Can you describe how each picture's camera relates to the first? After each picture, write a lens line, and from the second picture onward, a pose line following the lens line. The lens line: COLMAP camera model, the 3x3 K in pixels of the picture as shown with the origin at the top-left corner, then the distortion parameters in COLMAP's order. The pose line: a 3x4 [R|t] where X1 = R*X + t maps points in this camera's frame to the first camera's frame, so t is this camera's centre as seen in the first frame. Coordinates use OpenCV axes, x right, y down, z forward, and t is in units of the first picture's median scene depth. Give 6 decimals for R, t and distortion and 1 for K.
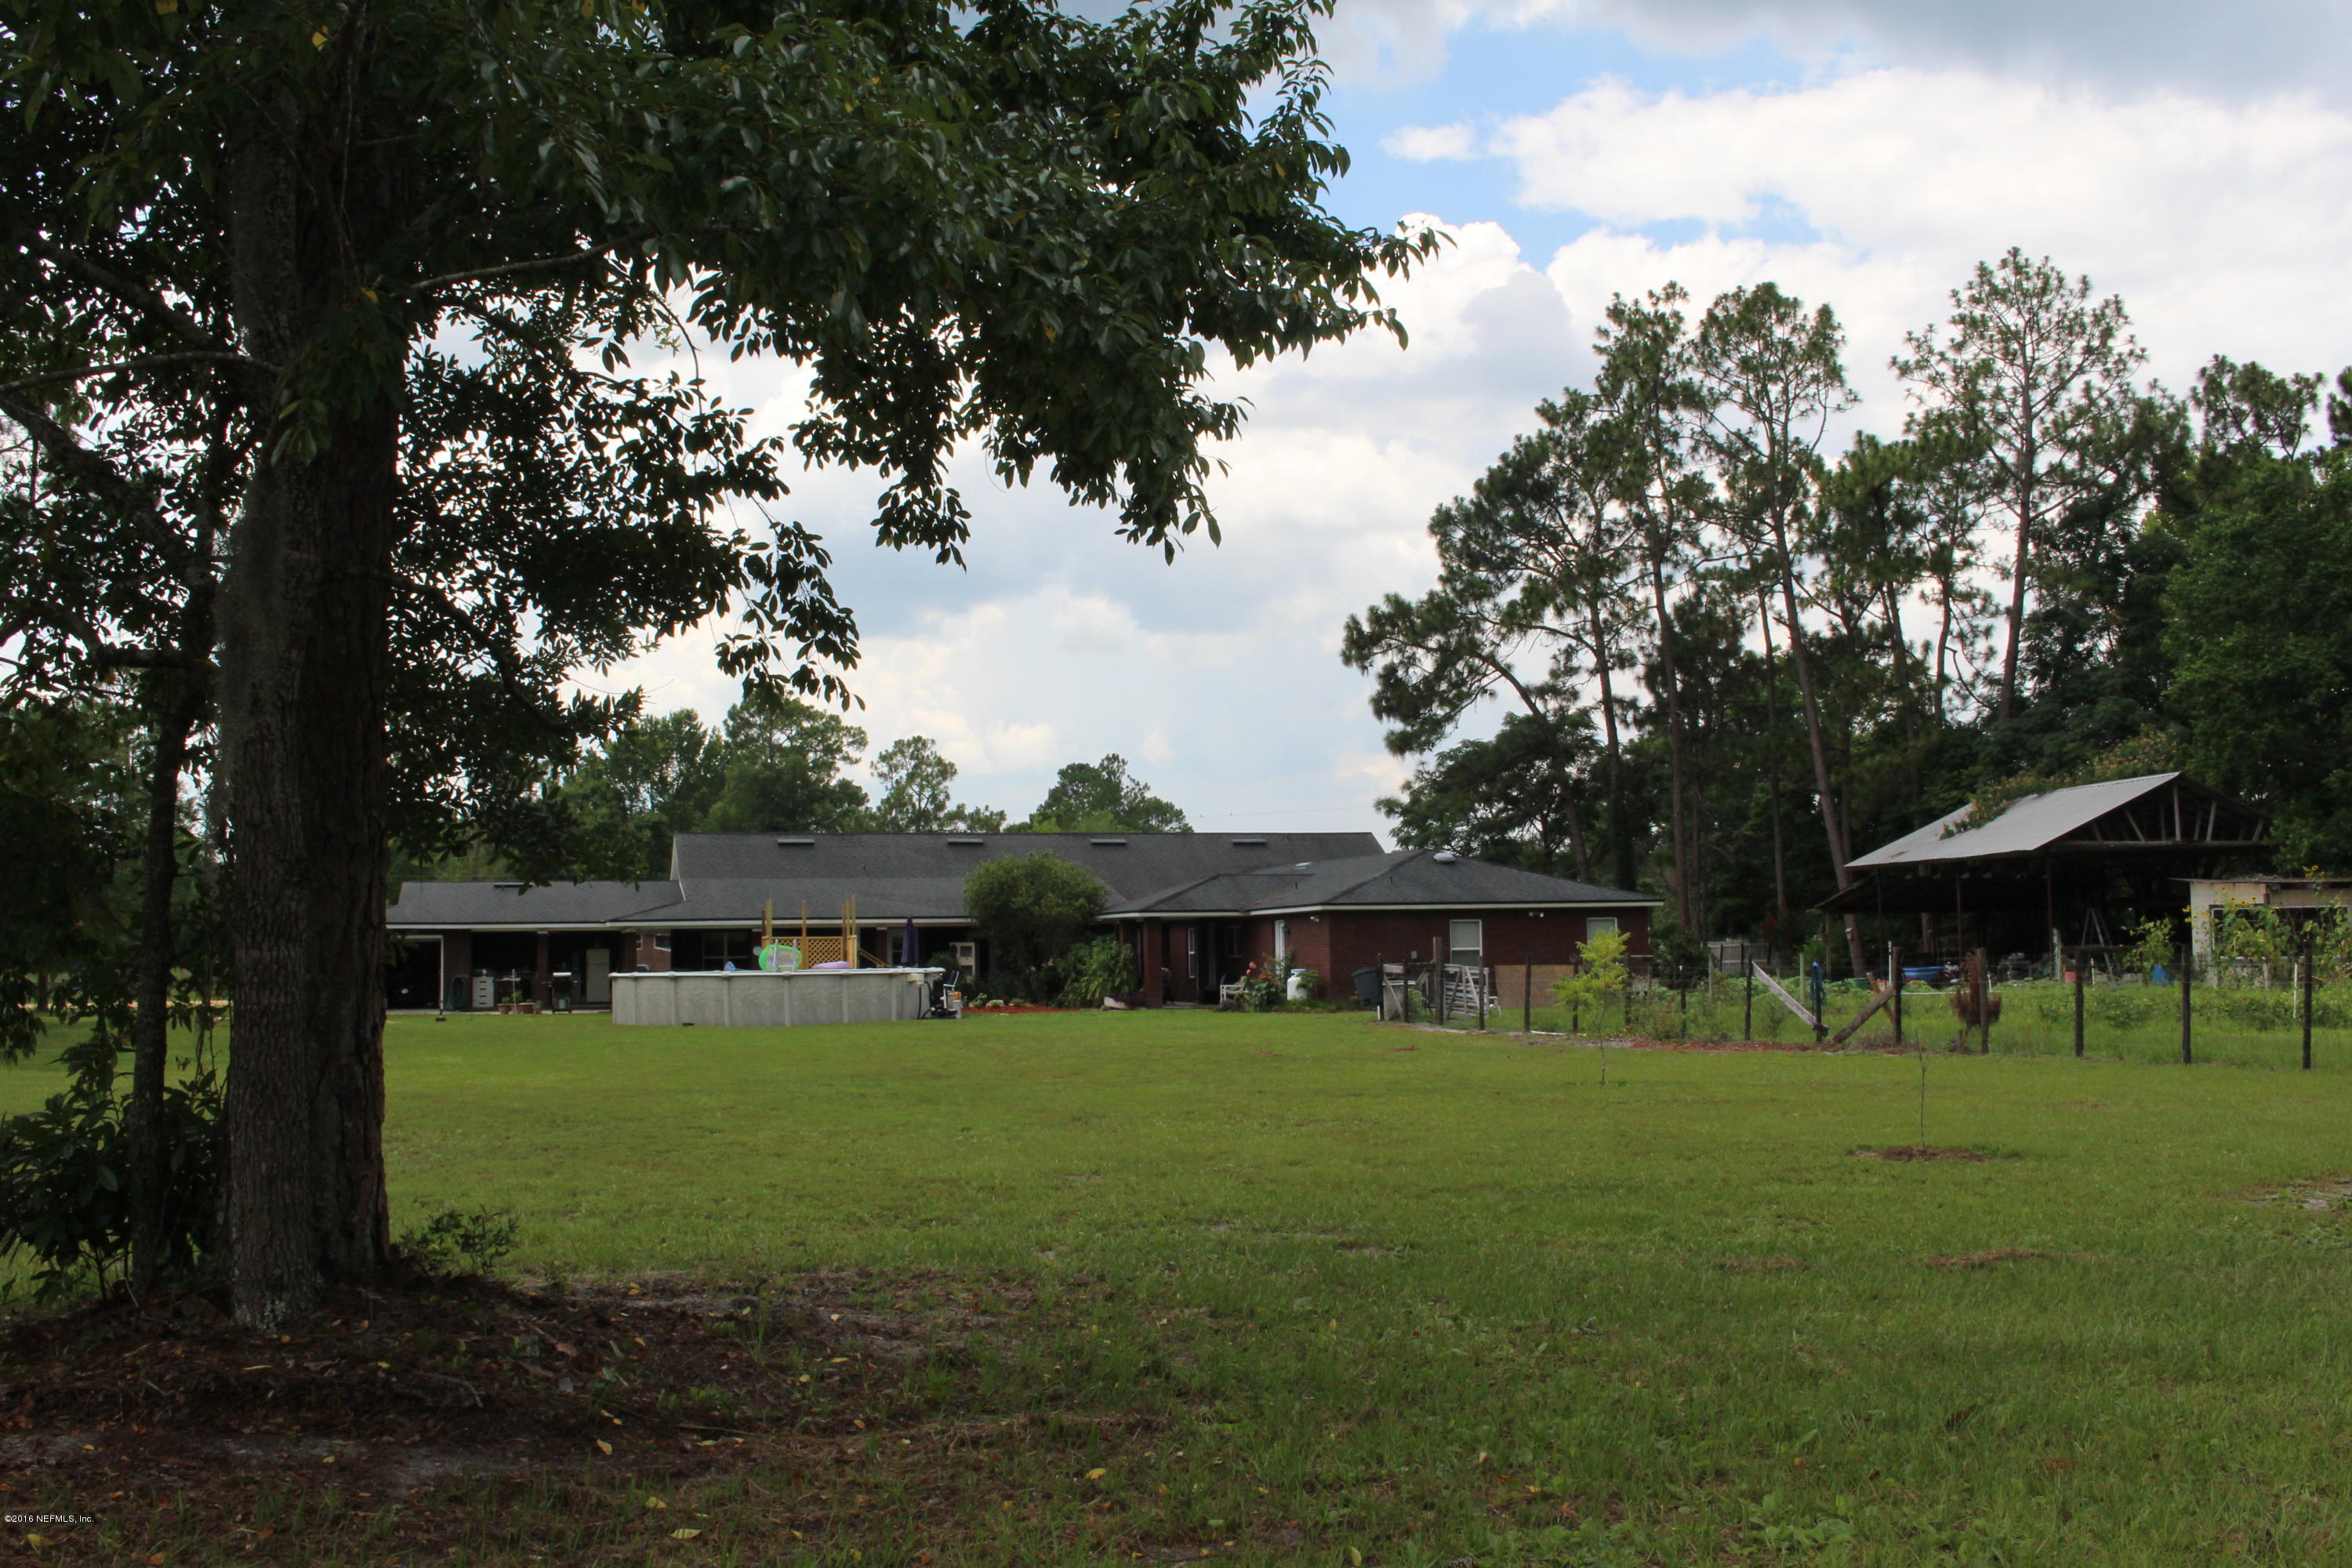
lens RADIAL K [[2313.1, 0, 1174.2], [0, 2313.1, 824.6], [0, 0, 1]] dist [-0.128872, 0.099342]
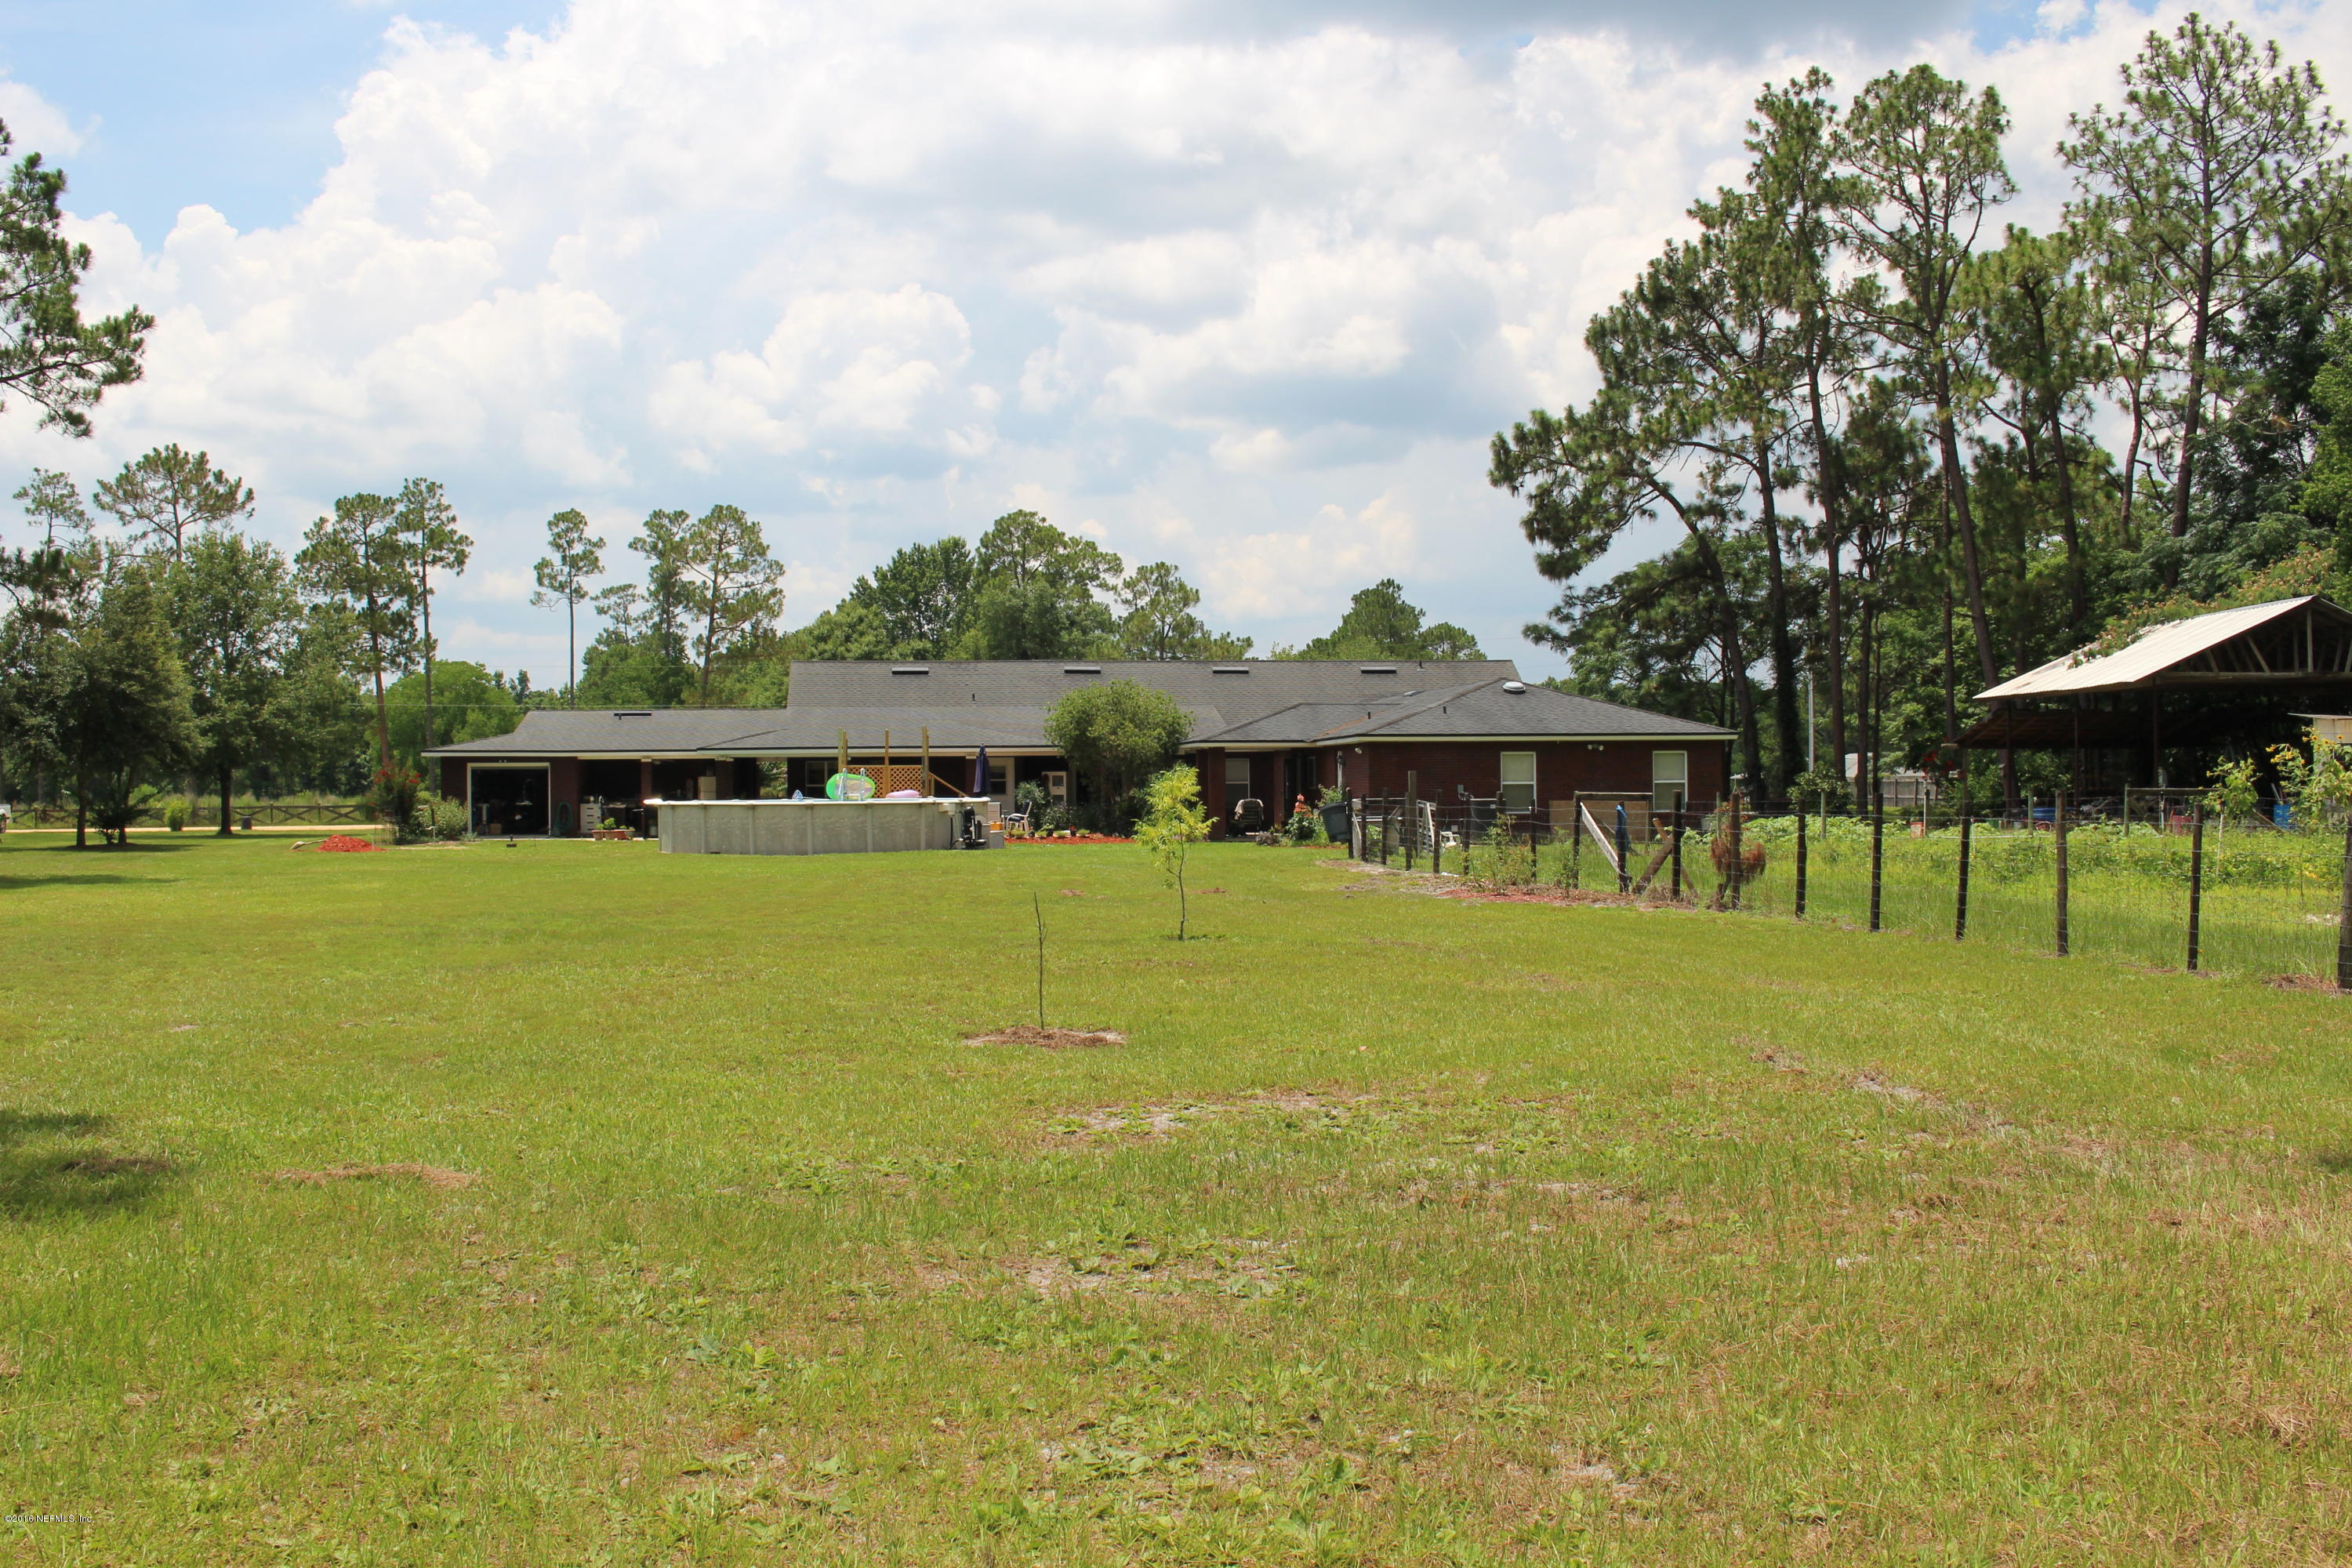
lens RADIAL K [[2313.1, 0, 1174.2], [0, 2313.1, 824.6], [0, 0, 1]] dist [-0.128872, 0.099342]
pose [[0.984515, 0.010340, -0.174996, 0.118077], [0.002945, 0.997143, 0.075483, -0.001145], [0.175277, -0.074830, 0.981671, 0.025756]]
